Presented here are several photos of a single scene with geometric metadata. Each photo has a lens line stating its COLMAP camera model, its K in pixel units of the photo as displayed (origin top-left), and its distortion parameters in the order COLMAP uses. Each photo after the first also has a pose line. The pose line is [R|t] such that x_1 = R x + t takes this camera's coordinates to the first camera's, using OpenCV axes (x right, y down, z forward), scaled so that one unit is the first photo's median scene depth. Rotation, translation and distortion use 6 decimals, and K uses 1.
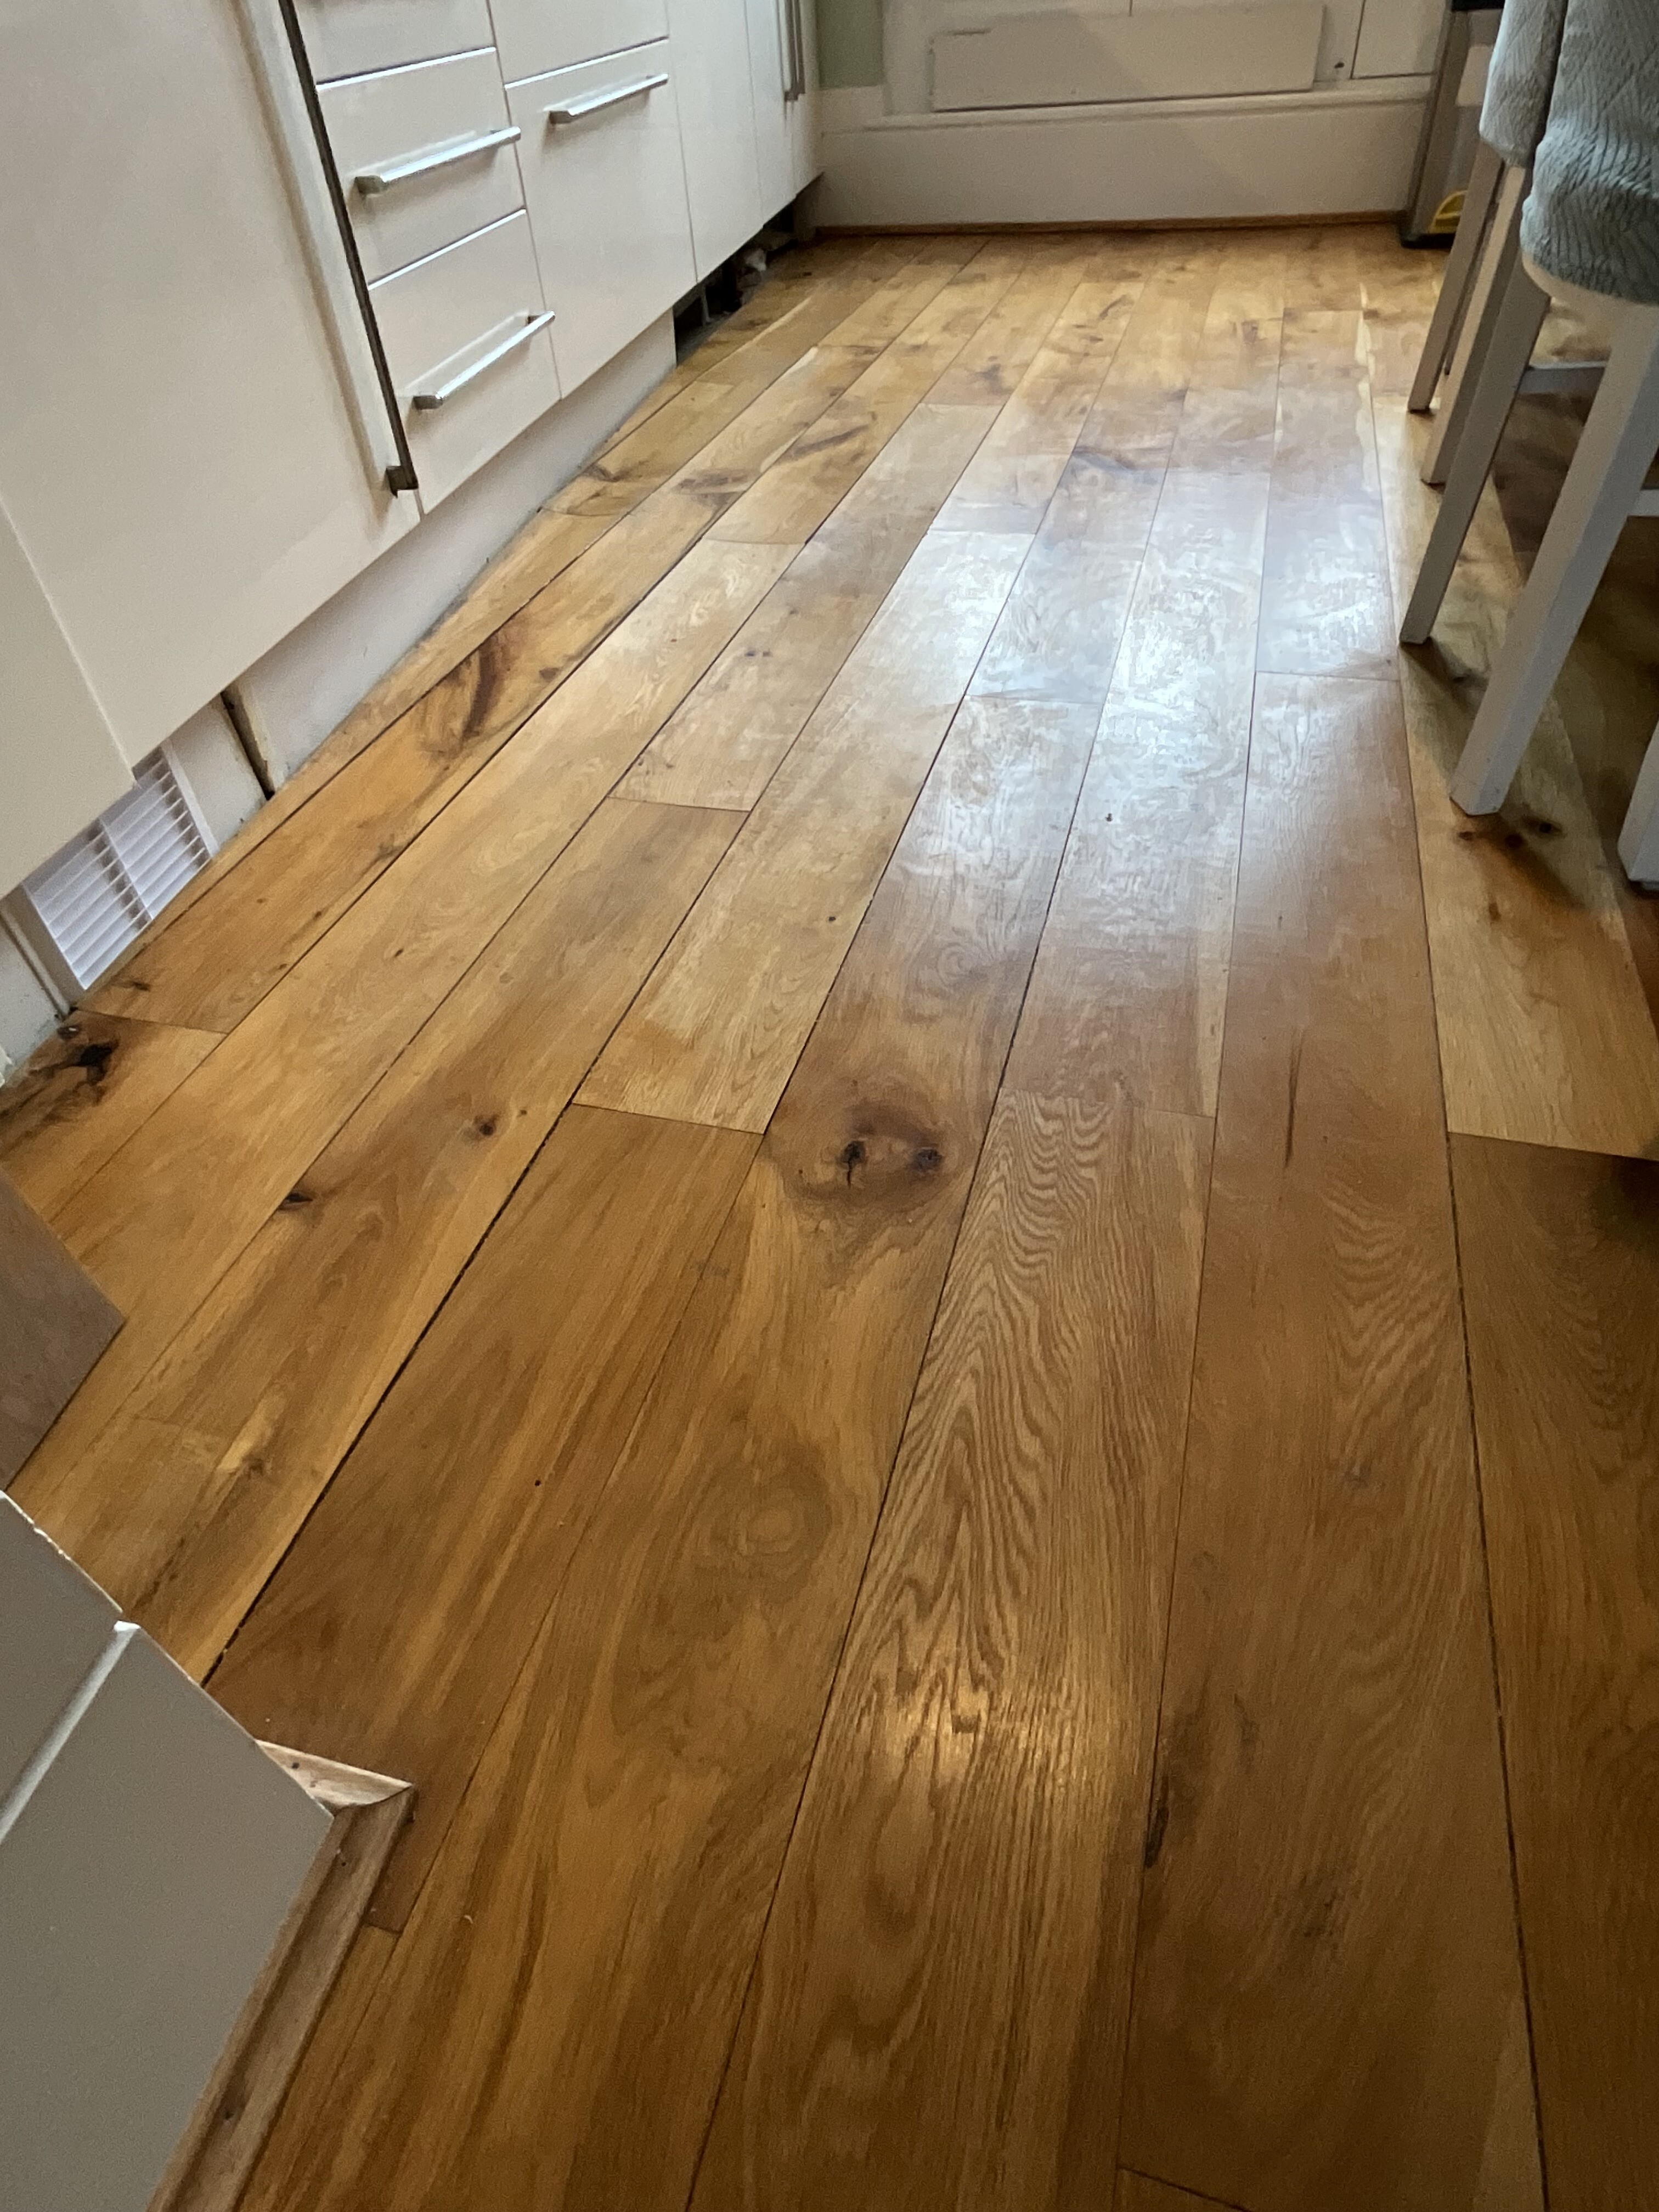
lens RADIAL K [[1253.7, 0, 825.8], [0, 1253.7, 1106.3], [0, 0, 1]] dist [0.001263, 0.001390]
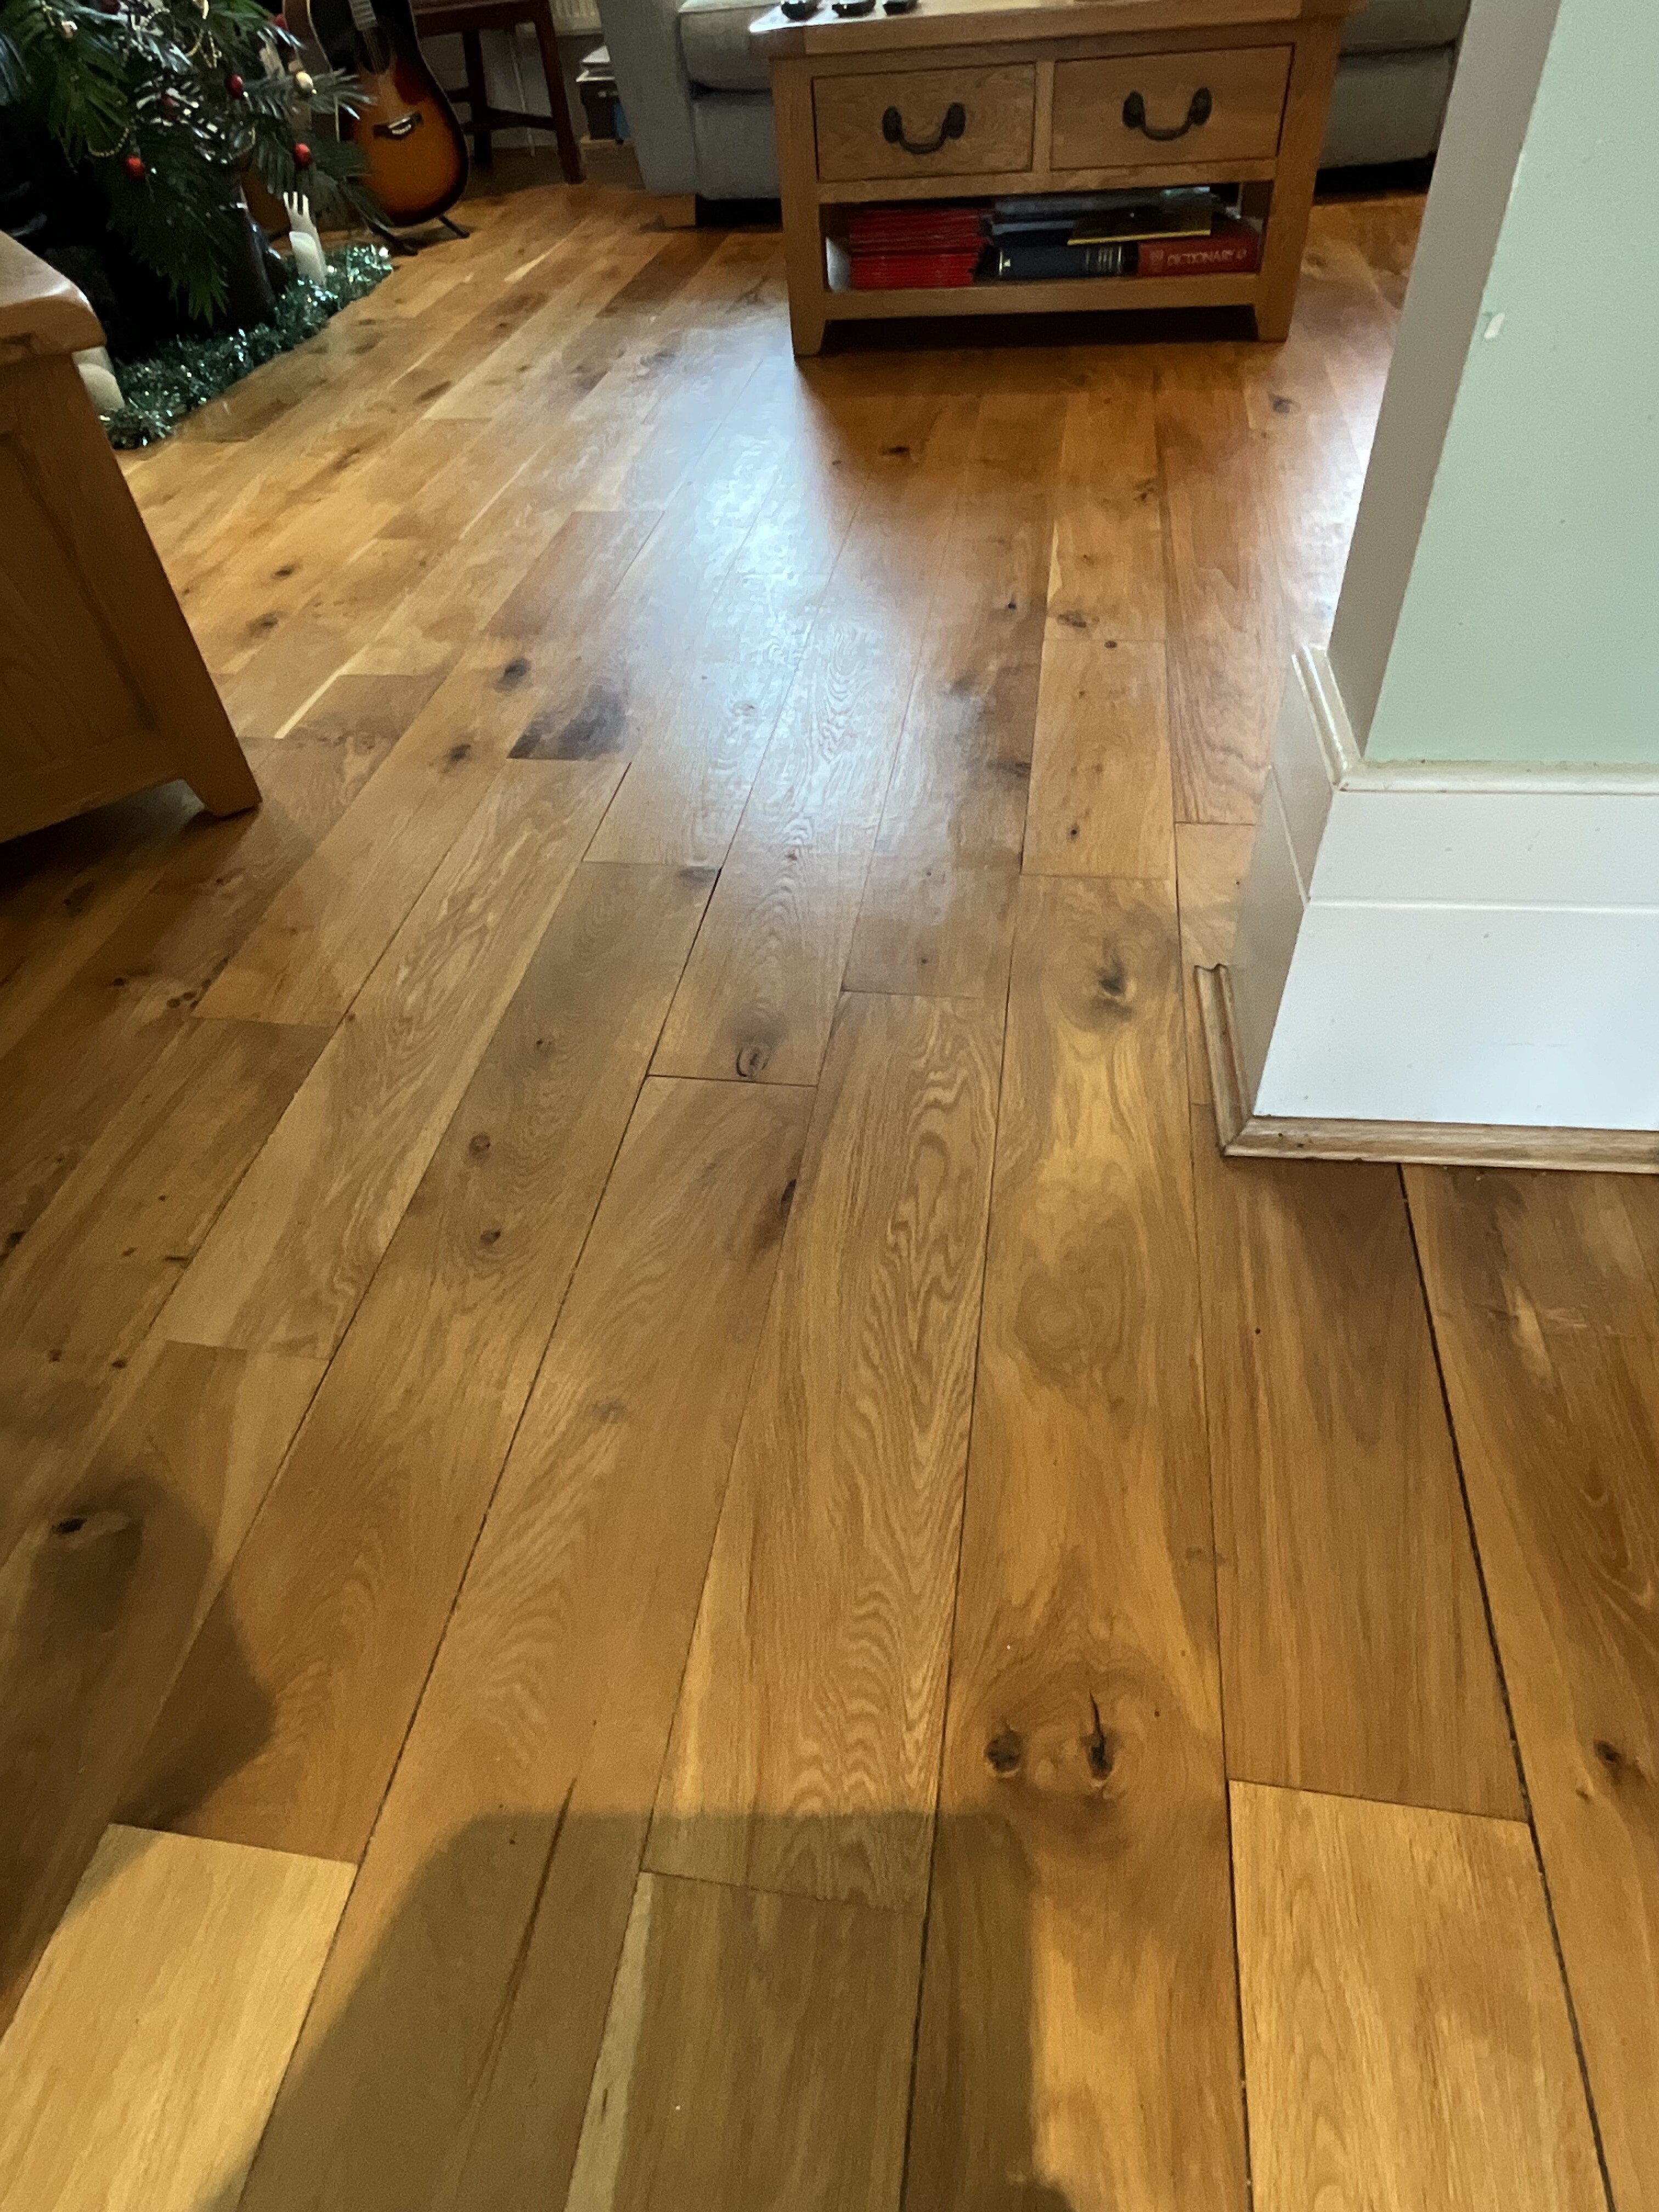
lens RADIAL K [[1253.7, 0, 828.1], [0, 1253.7, 1106.8], [0, 0, 1]] dist [0.001263, 0.001390]
pose [[-0.984314, 0.176405, 0.002685, 0.132813], [0.003733, 0.005610, 0.999977, -0.858373], [0.176386, 0.984302, -0.006180, 0.653610]]
